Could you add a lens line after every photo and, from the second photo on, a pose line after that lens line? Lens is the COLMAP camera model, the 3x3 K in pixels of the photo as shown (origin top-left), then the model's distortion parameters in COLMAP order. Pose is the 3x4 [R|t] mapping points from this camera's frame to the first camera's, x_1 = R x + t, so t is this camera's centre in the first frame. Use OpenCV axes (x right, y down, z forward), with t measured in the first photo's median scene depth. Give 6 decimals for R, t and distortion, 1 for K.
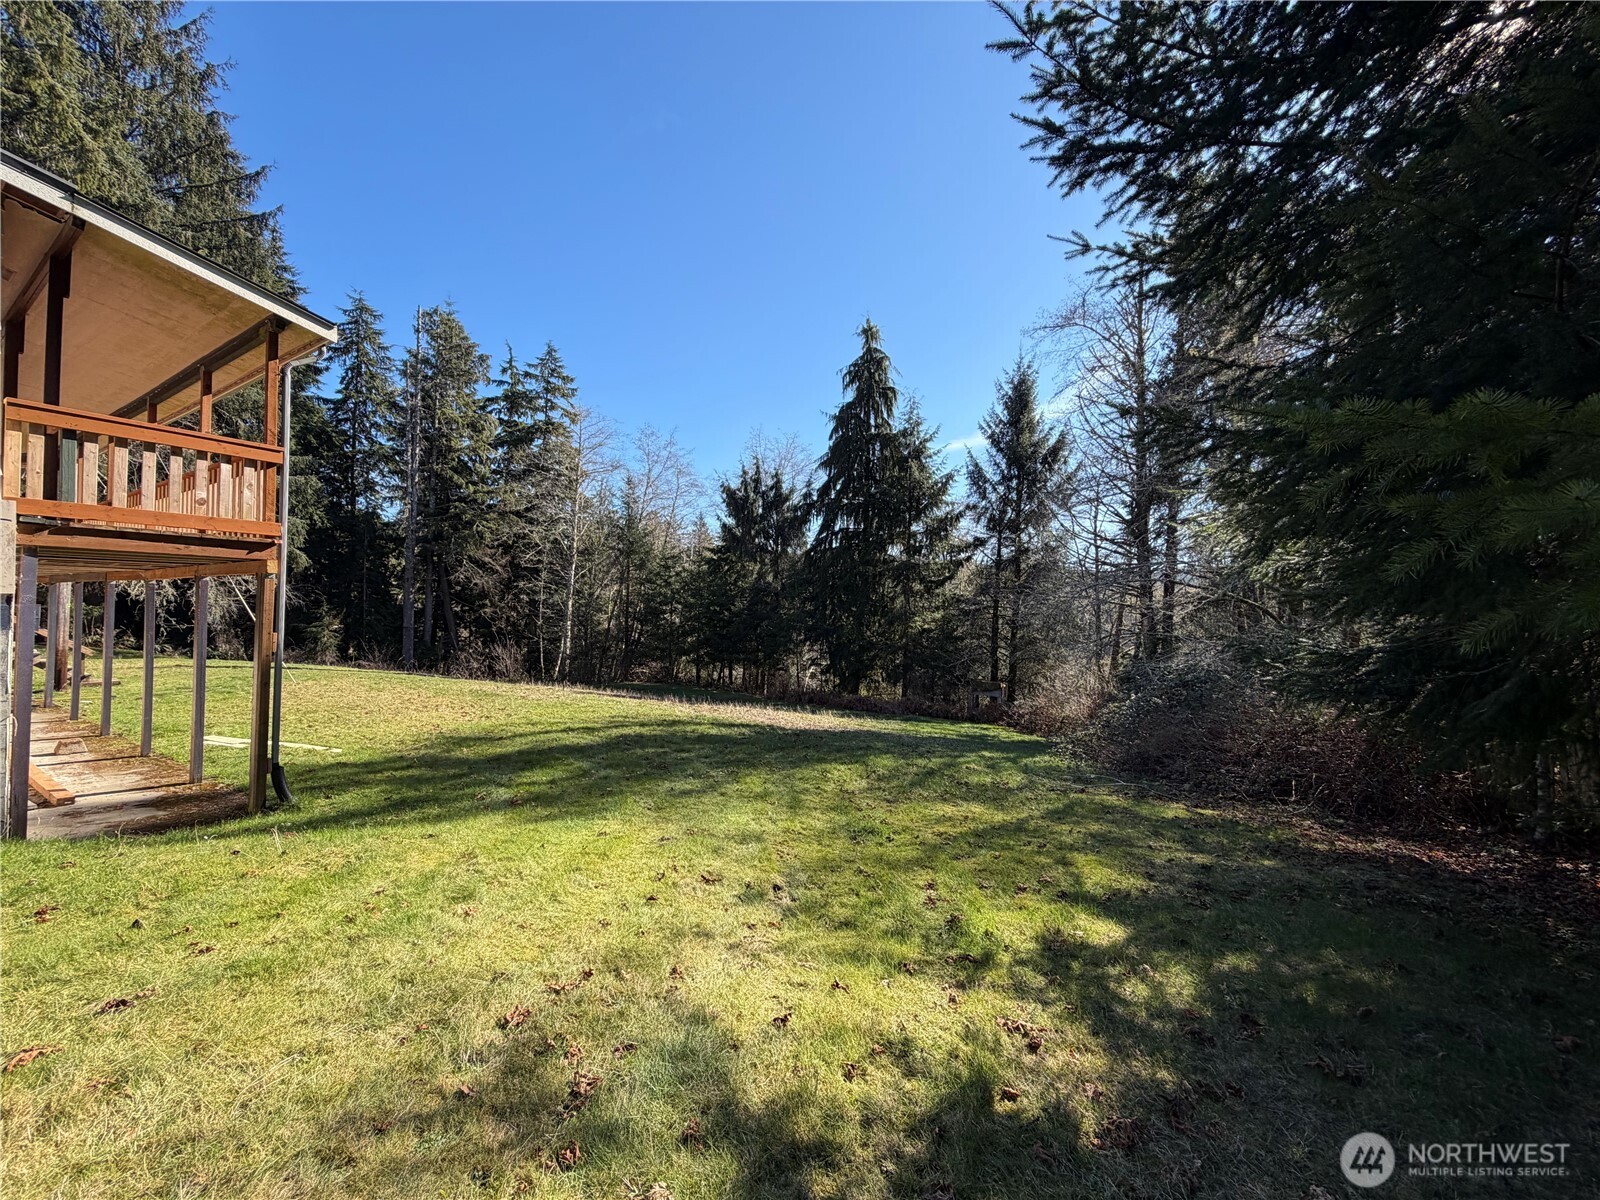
lens RADIAL K [[633.5, 0, 794.8], [0, 633.5, 598.9], [0, 0, 1]] dist [-0.001295, -0.000124]
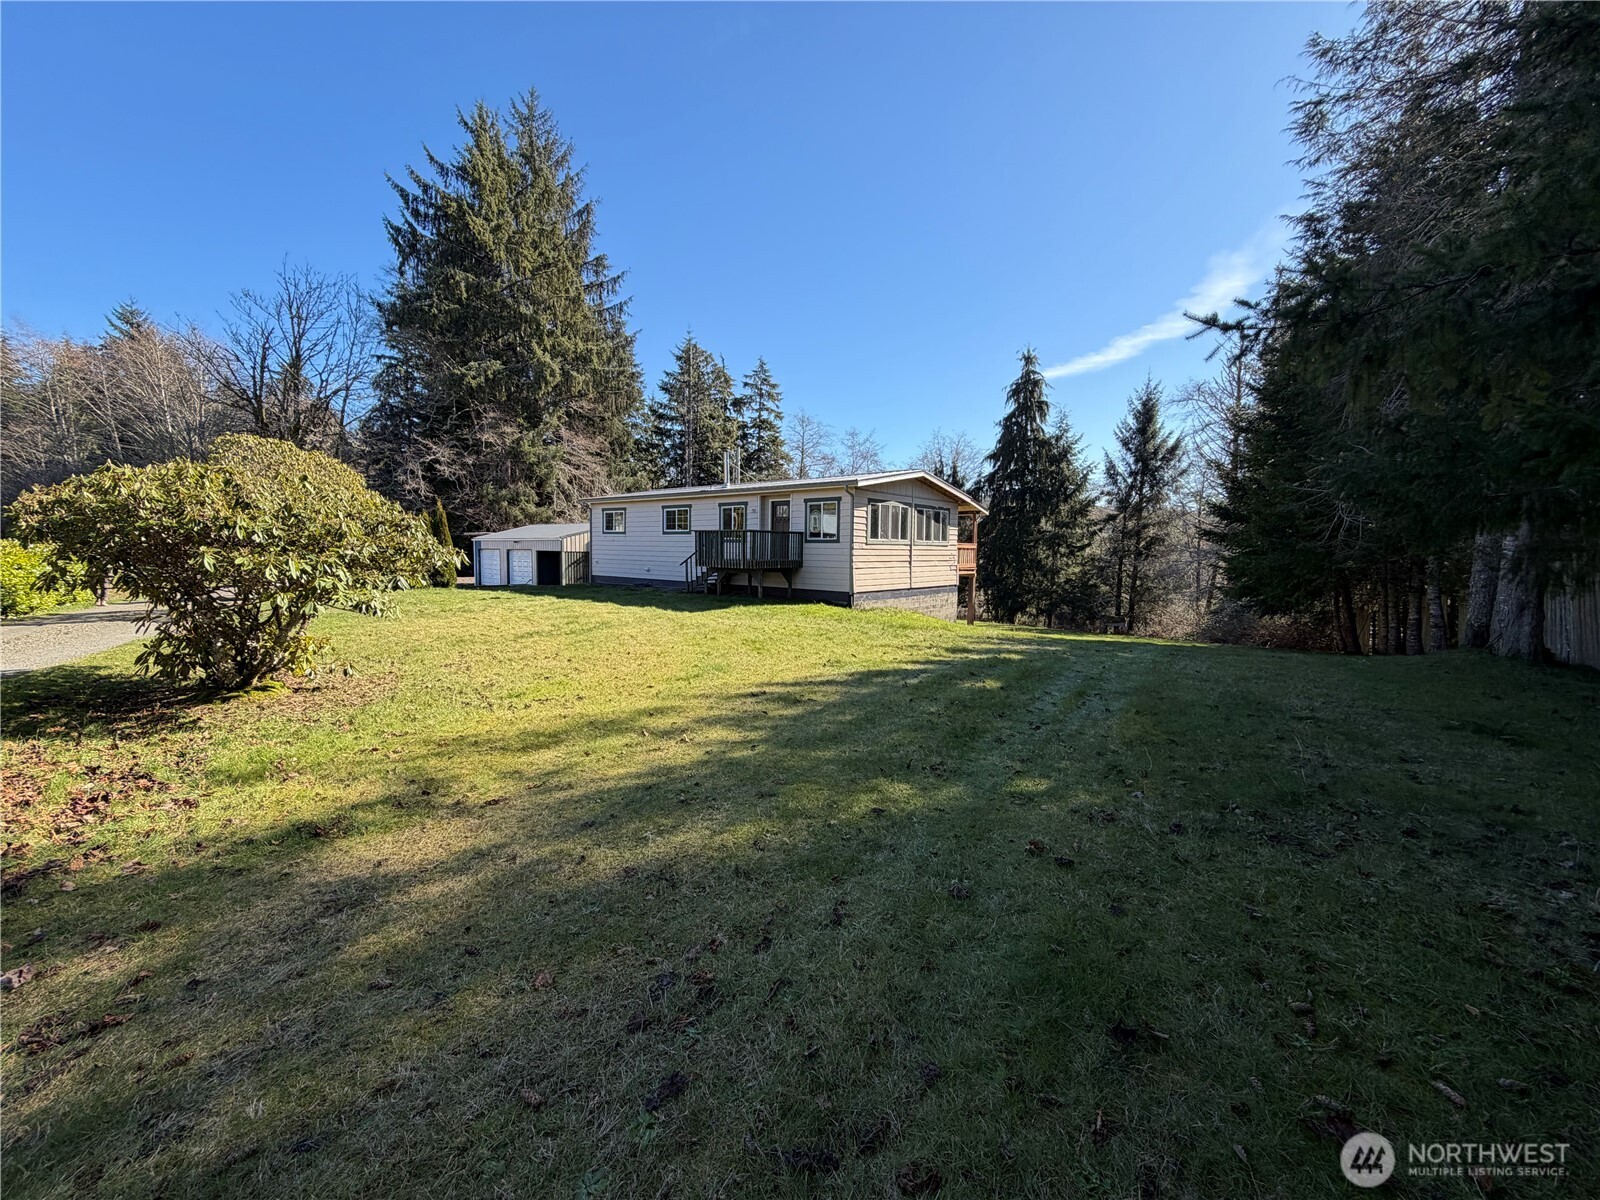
lens RADIAL K [[635.3, 0, 793.0], [0, 635.3, 596.3], [0, 0, 1]] dist [-0.000675, -0.000054]
pose [[0.992649, 0.007067, -0.120821, -0.224201], [0.003503, 0.996198, 0.087046, -0.039826], [0.120977, -0.086829, 0.988850, -0.464833]]
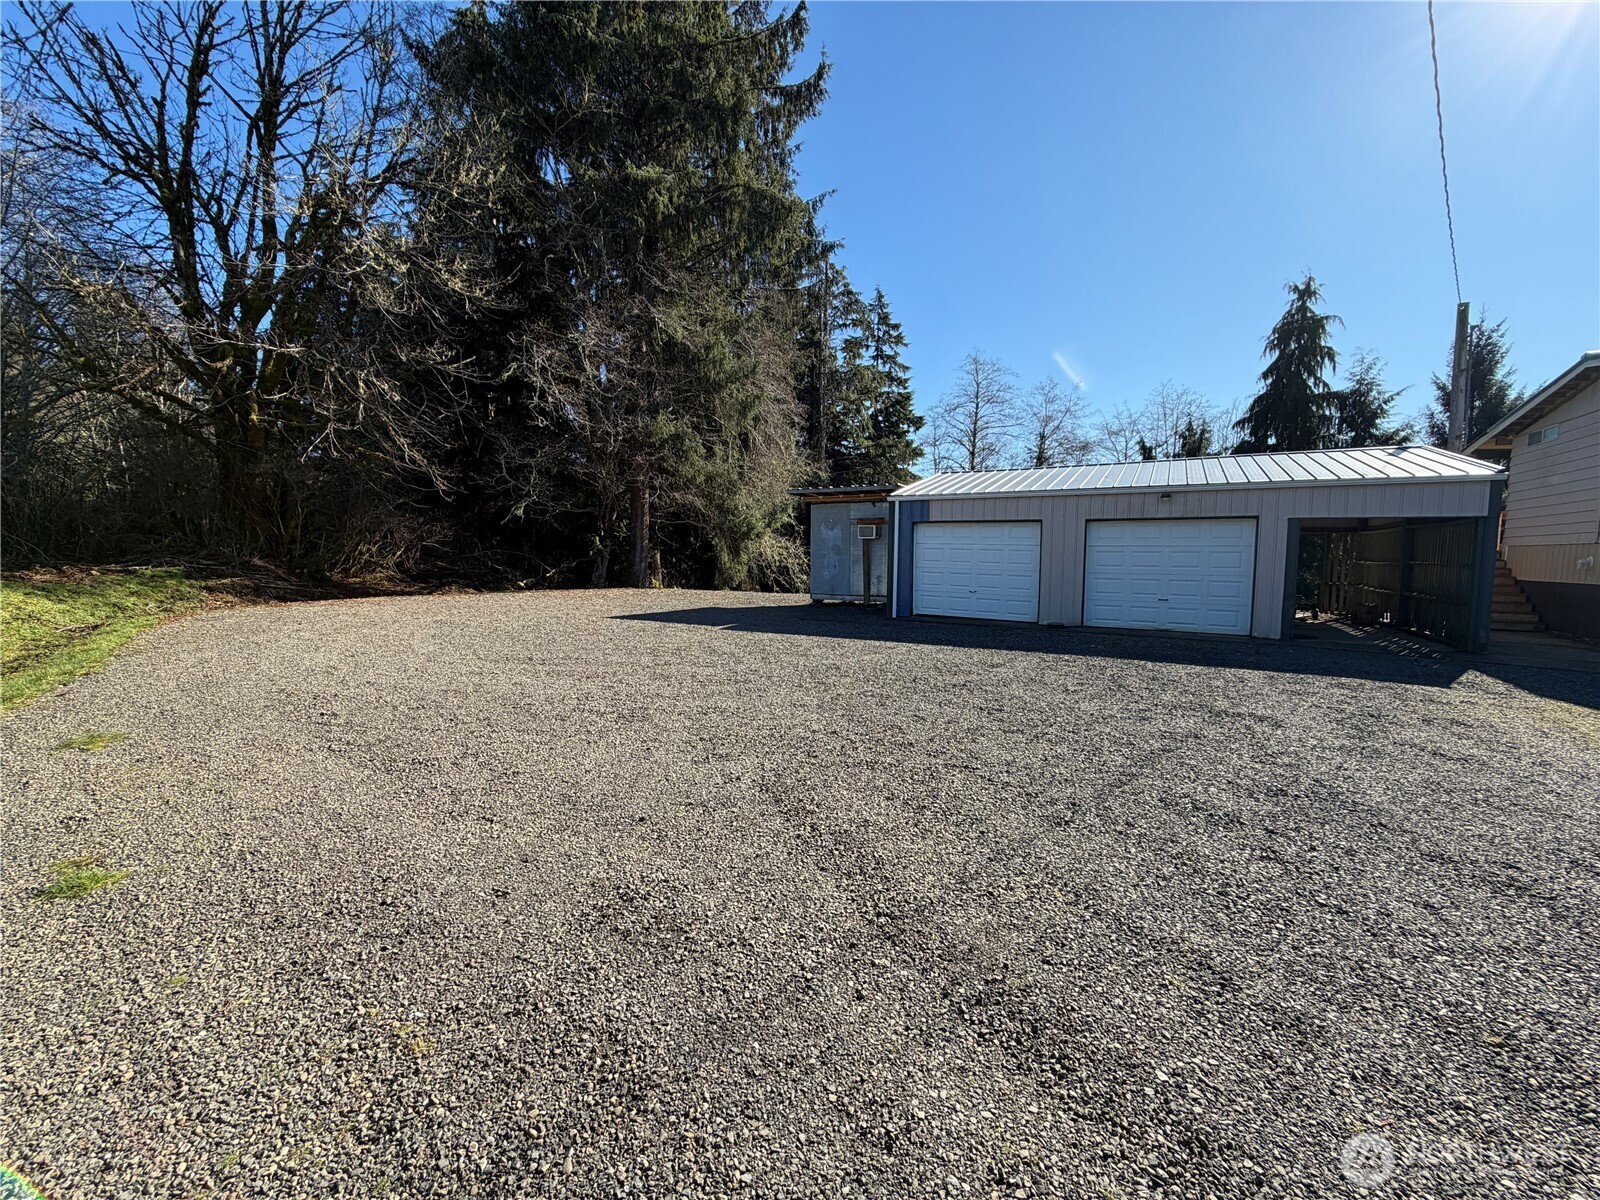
lens RADIAL K [[633.5, 0, 794.8], [0, 633.5, 598.9], [0, 0, 1]] dist [-0.001295, -0.000124]
pose [[0.998382, -0.008050, 0.056287, -0.806334], [0.002811, 0.995704, 0.092548, -0.024468], [-0.056790, -0.092240, 0.994116, -0.011256]]
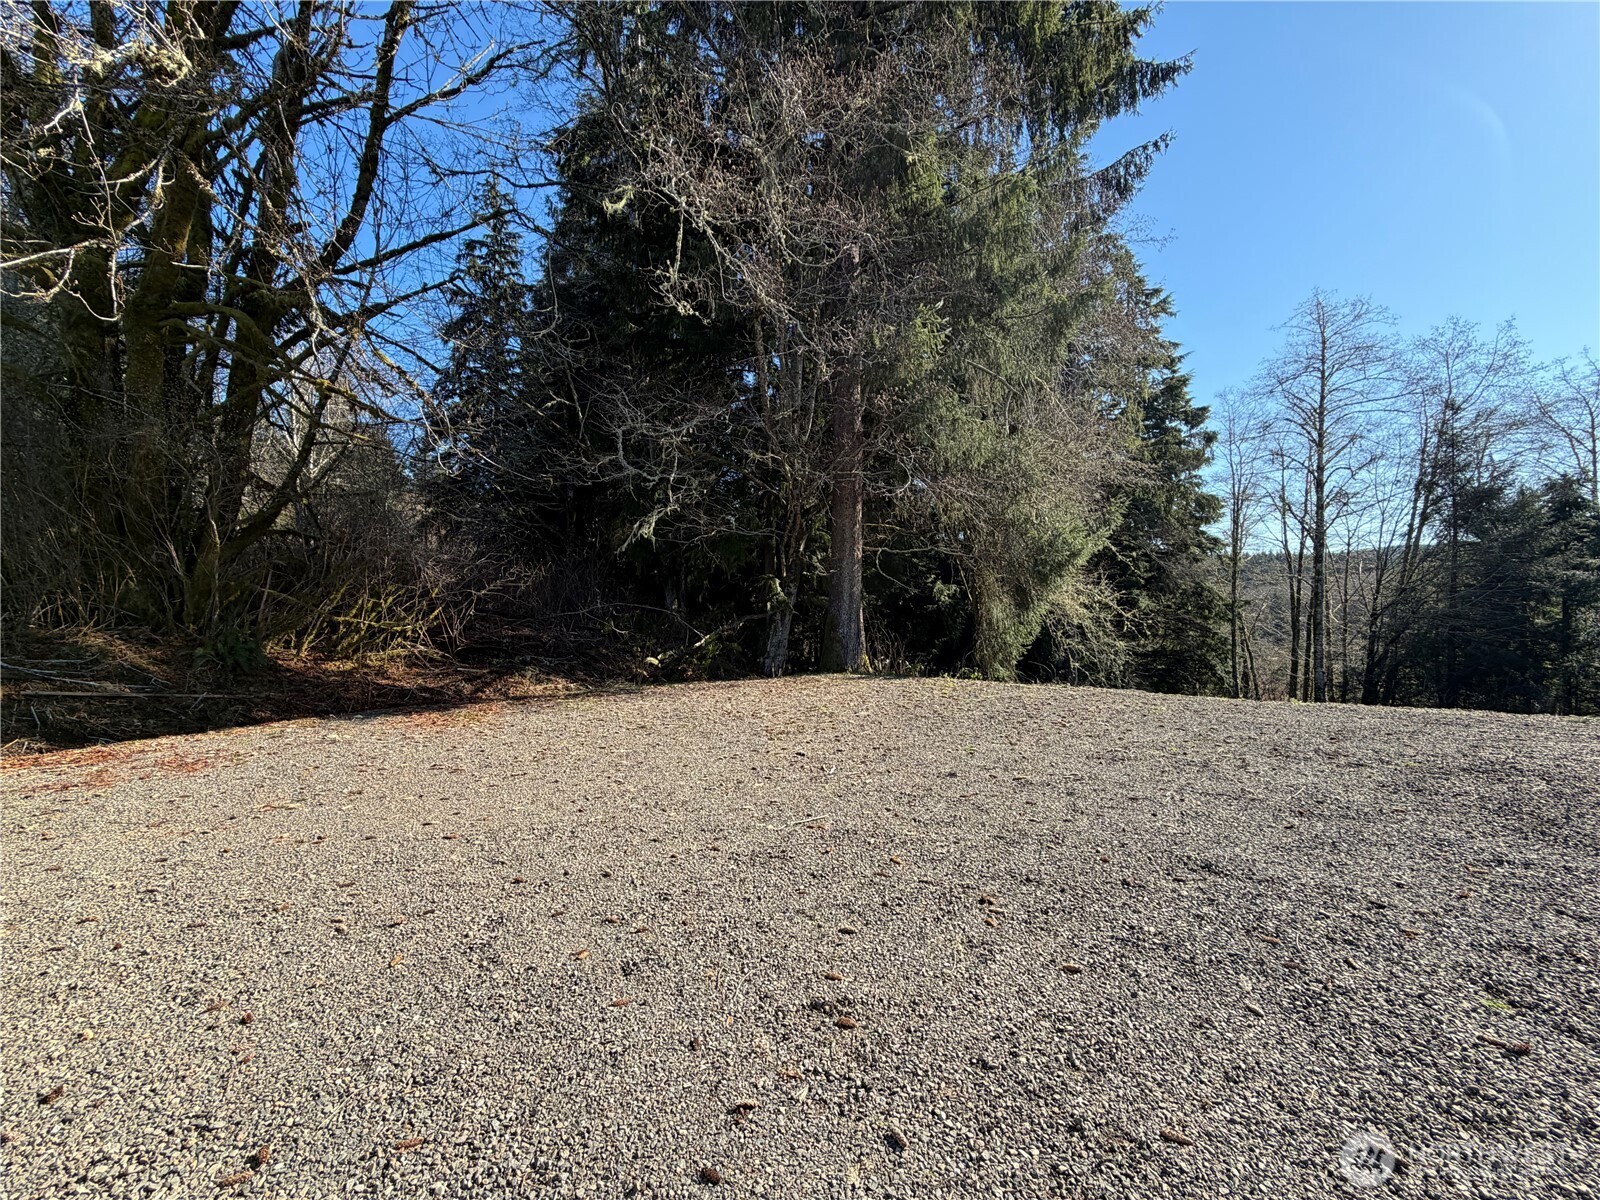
lens RADIAL K [[633.5, 0, 794.8], [0, 633.5, 598.9], [0, 0, 1]] dist [-0.001295, -0.000124]
pose [[0.984527, -0.018878, -0.174212, -0.902236], [0.020862, 0.999737, 0.009568, -0.019344], [0.173986, -0.013054, 0.984662, 0.299170]]
